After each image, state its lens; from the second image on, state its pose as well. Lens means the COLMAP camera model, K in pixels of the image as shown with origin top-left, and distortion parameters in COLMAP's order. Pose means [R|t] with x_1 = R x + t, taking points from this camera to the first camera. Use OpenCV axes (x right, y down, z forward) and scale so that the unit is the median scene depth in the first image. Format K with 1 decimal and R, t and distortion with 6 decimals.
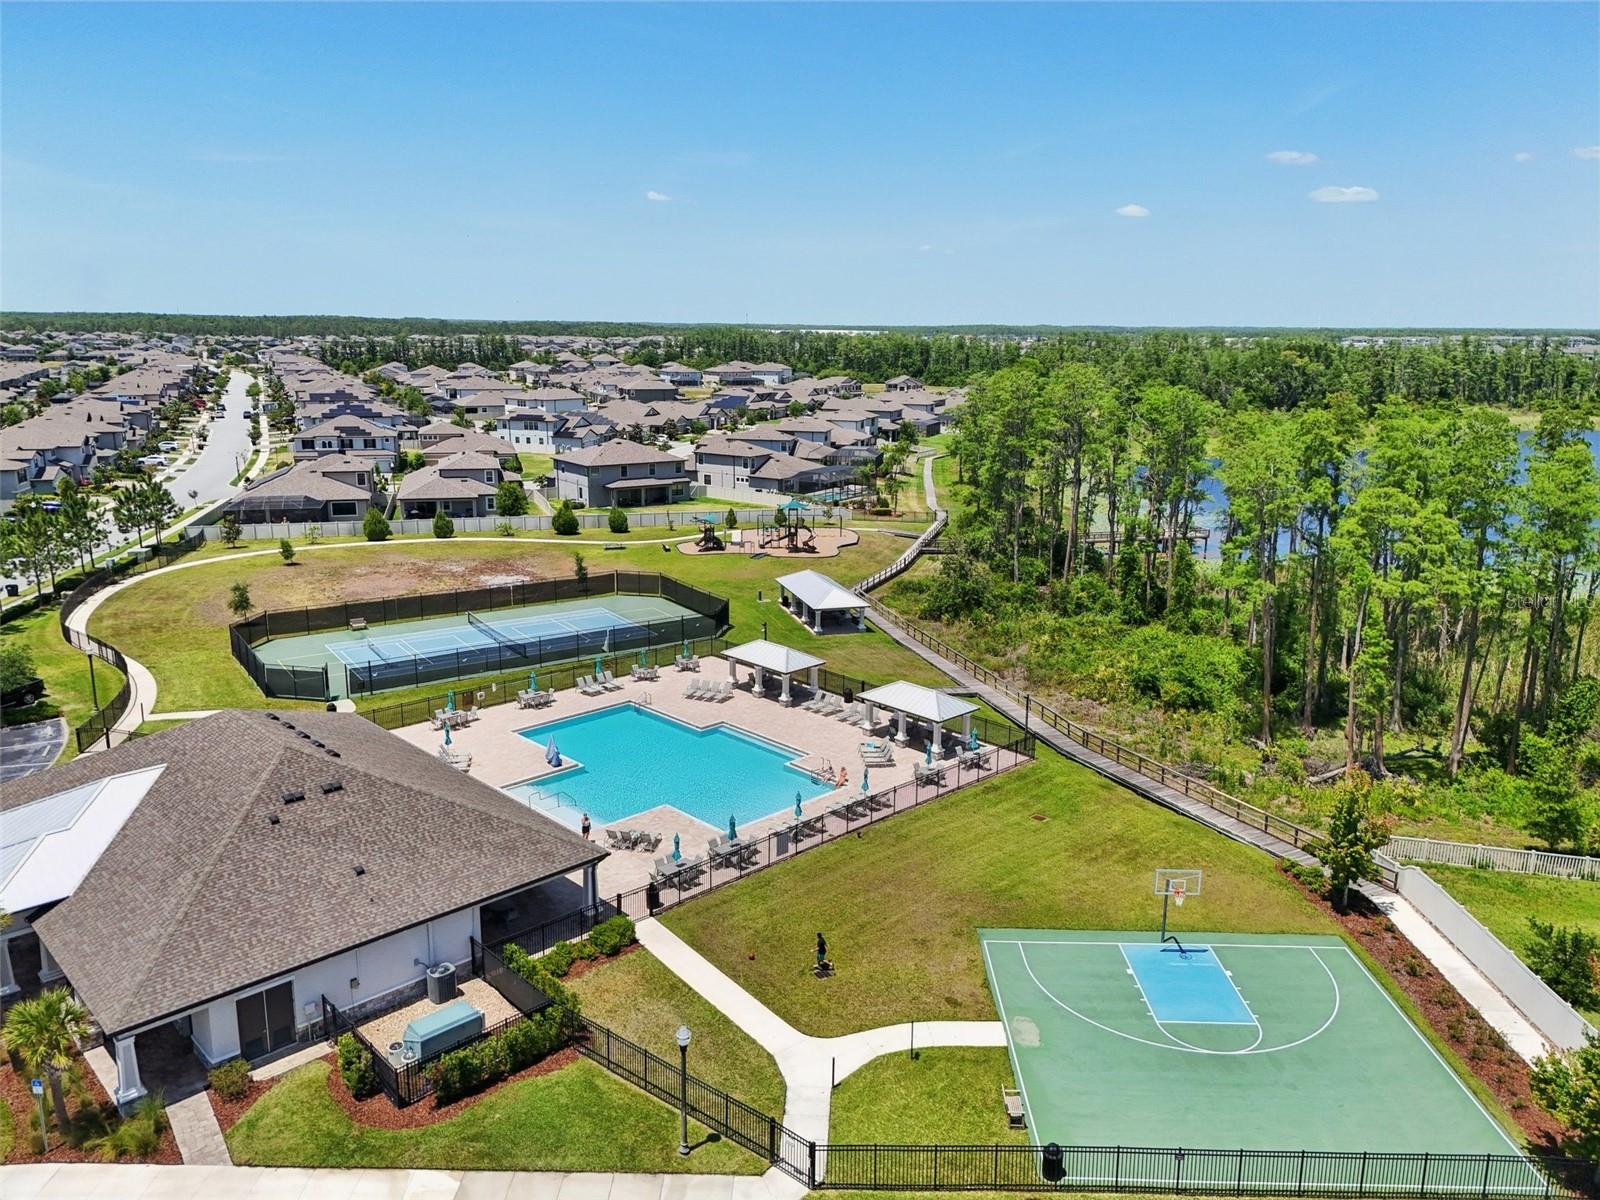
lens RADIAL K [[1120.8, 0, 800.0], [0, 1120.8, 600.0], [0, 0, 1]] dist [0.072619, -0.077700]
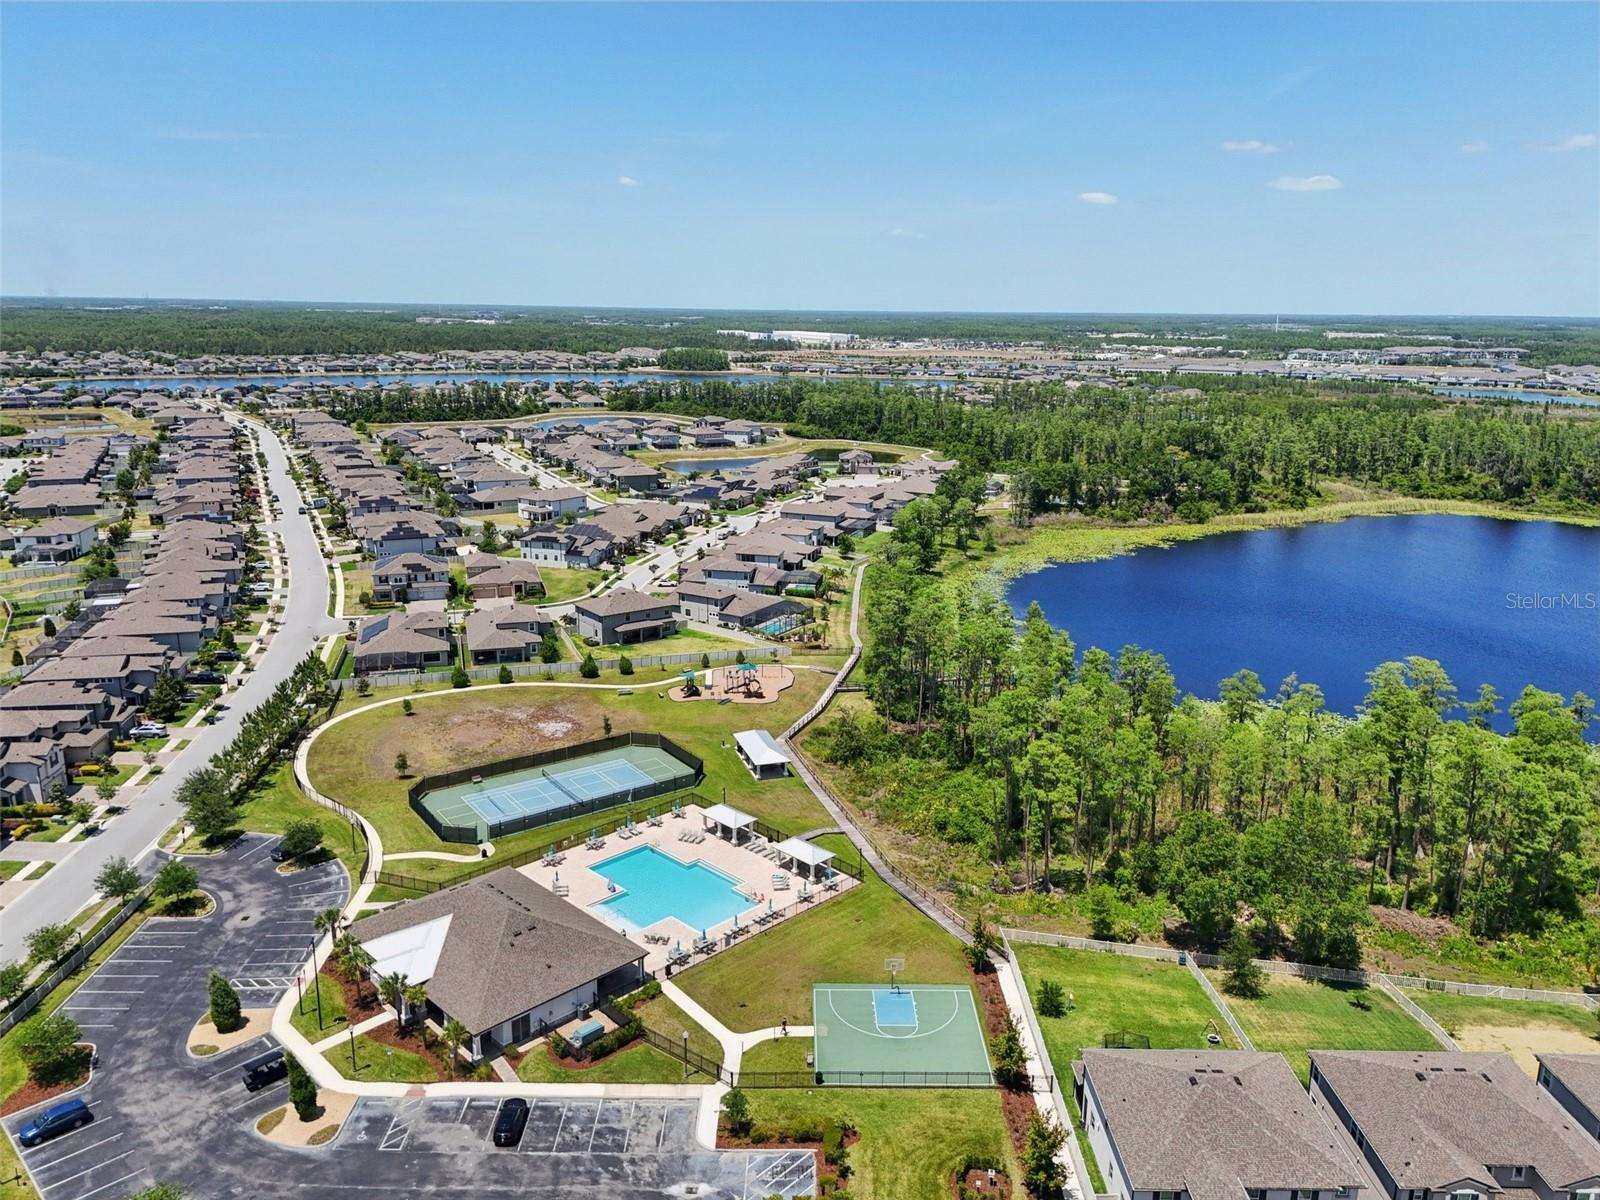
lens RADIAL K [[1139.8, 0, 800.0], [0, 1139.8, 600.0], [0, 0, 1]] dist [0.133126, -0.331889]
pose [[0.999816, -0.003283, 0.018920, 0.061331], [0.002830, 0.999710, 0.023926, -0.360015], [-0.018993, -0.023868, 0.999535, -0.870678]]
